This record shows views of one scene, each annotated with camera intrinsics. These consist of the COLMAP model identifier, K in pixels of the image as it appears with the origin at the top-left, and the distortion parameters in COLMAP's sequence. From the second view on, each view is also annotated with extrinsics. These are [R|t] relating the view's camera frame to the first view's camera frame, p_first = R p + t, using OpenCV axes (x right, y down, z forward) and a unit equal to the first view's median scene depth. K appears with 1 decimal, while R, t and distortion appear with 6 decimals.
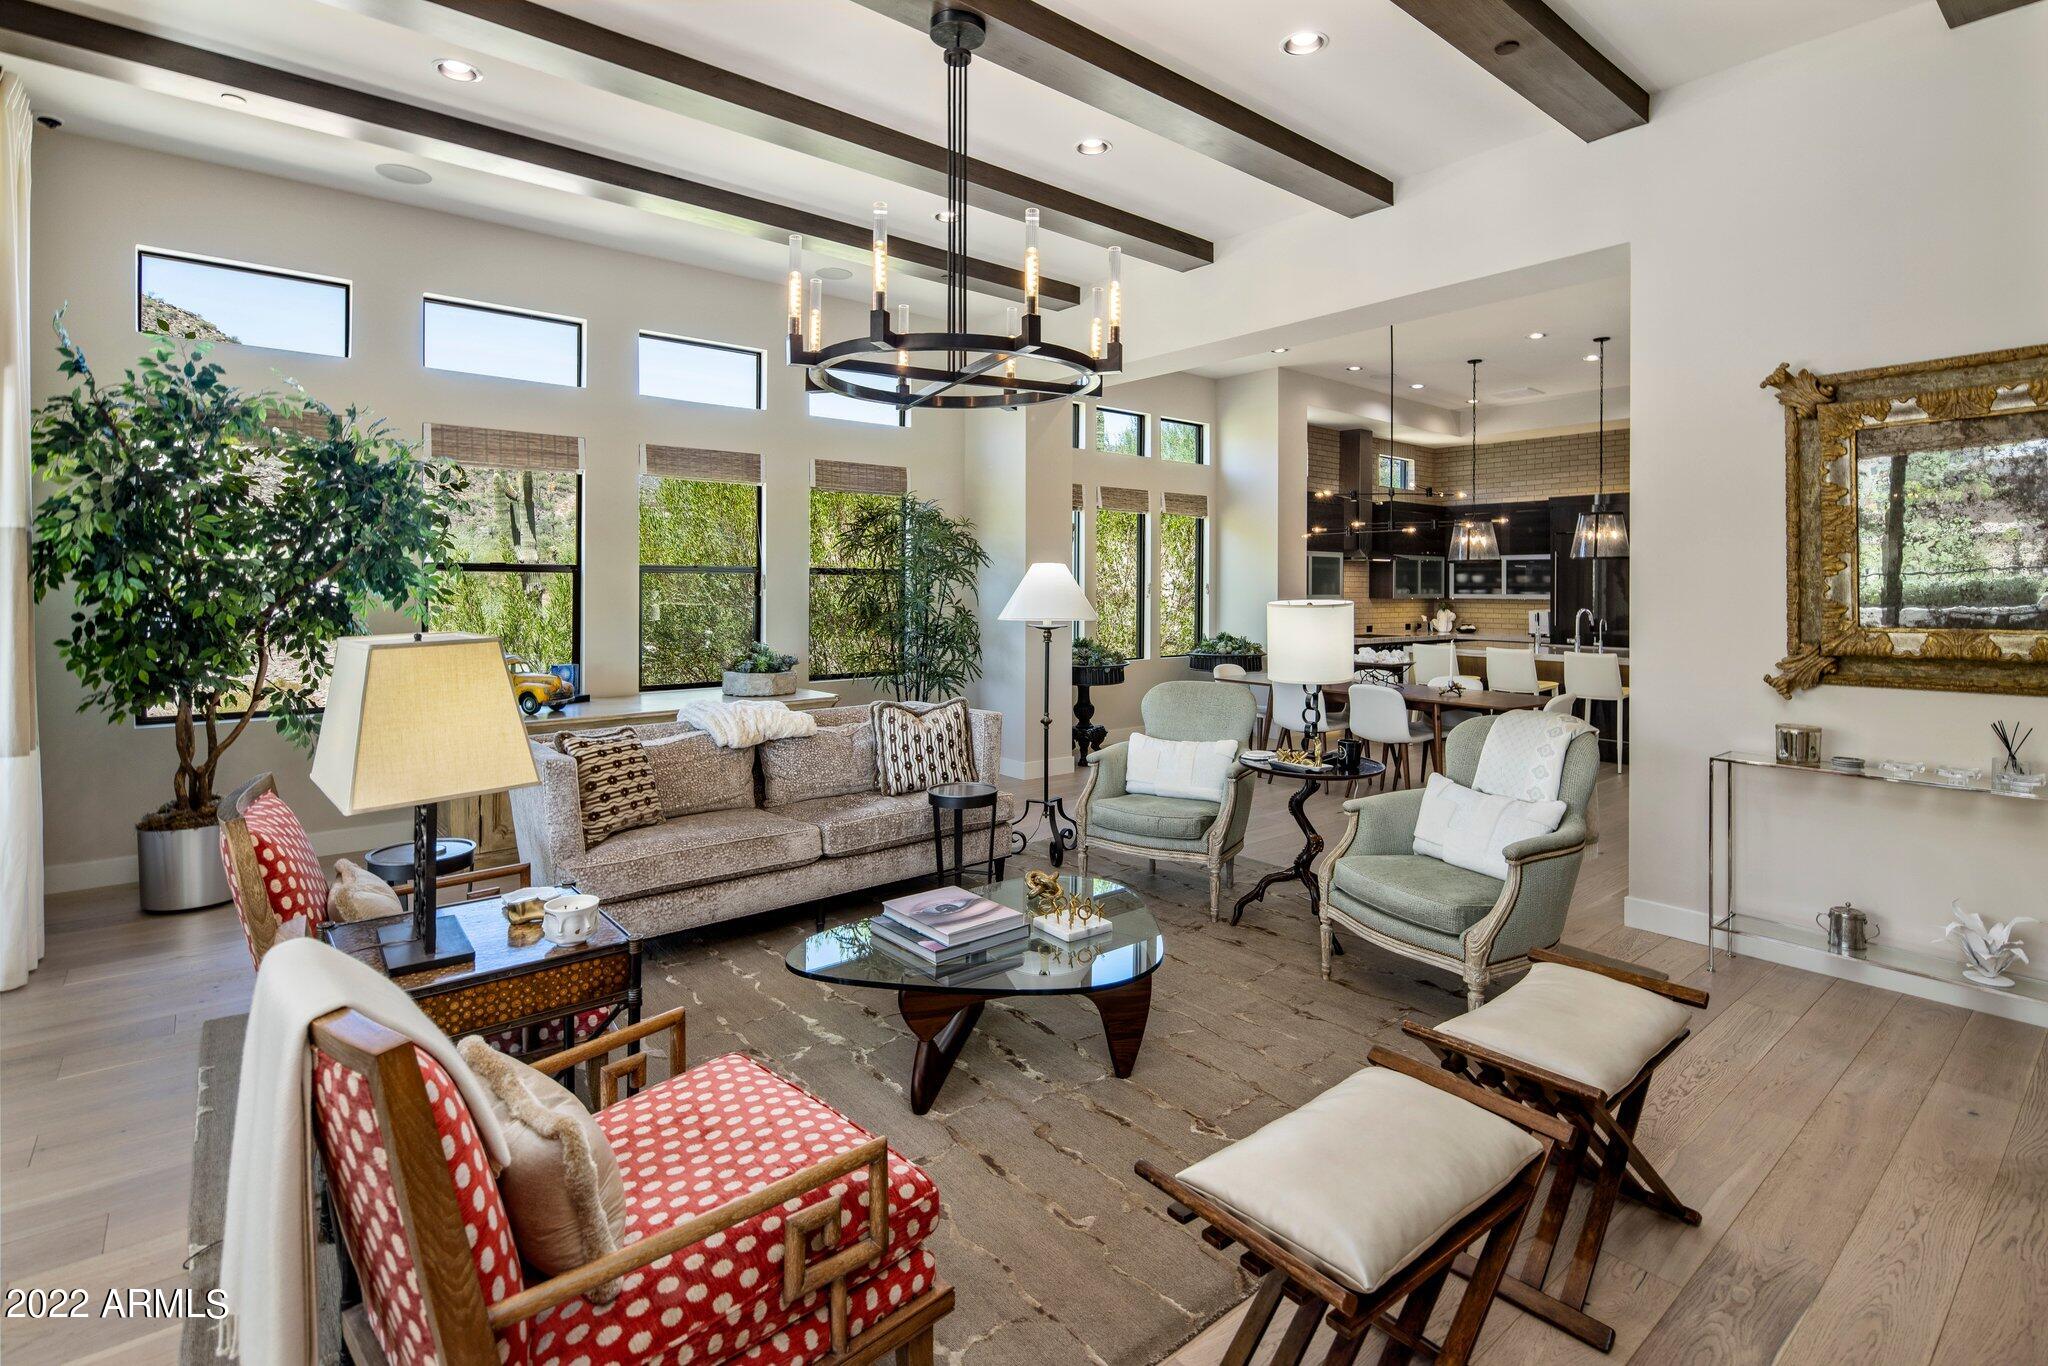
lens RADIAL K [[982.6, 0, 1030.3], [0, 982.6, 595.2], [0, 0, 1]] dist [-0.001126, -0.001292]
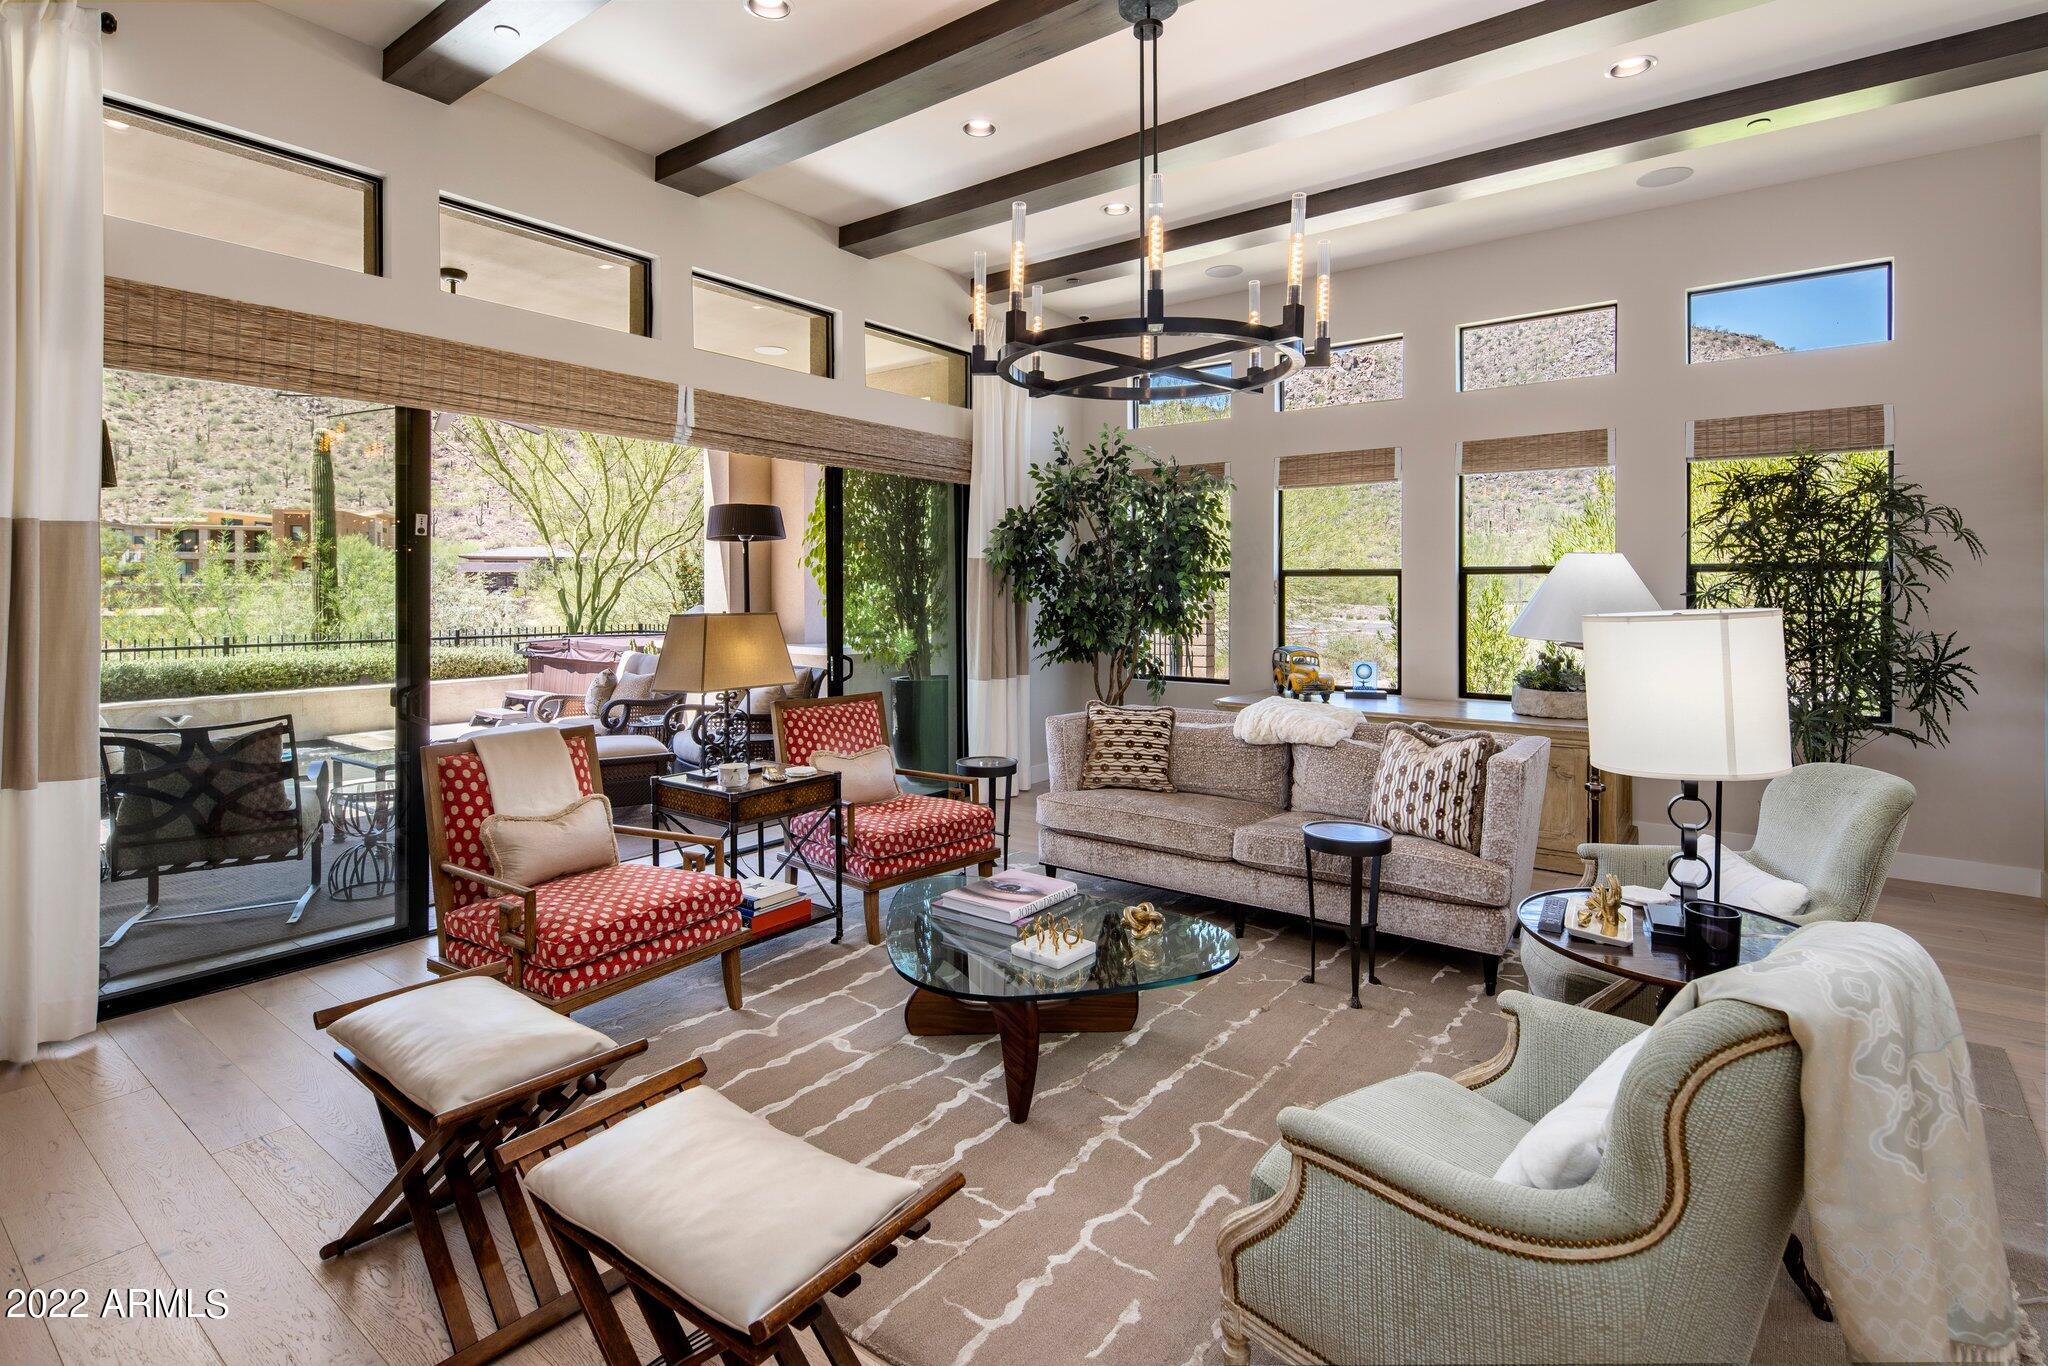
lens RADIAL K [[982.6, 0, 1030.3], [0, 982.6, 595.2], [0, 0, 1]] dist [-0.001126, -0.001292]
pose [[0.225531, 0.001782, -0.974234, 0.677271], [-0.008512, 0.999964, -0.000142, 0.001469], [0.974199, 0.008325, 0.225538, 0.553680]]
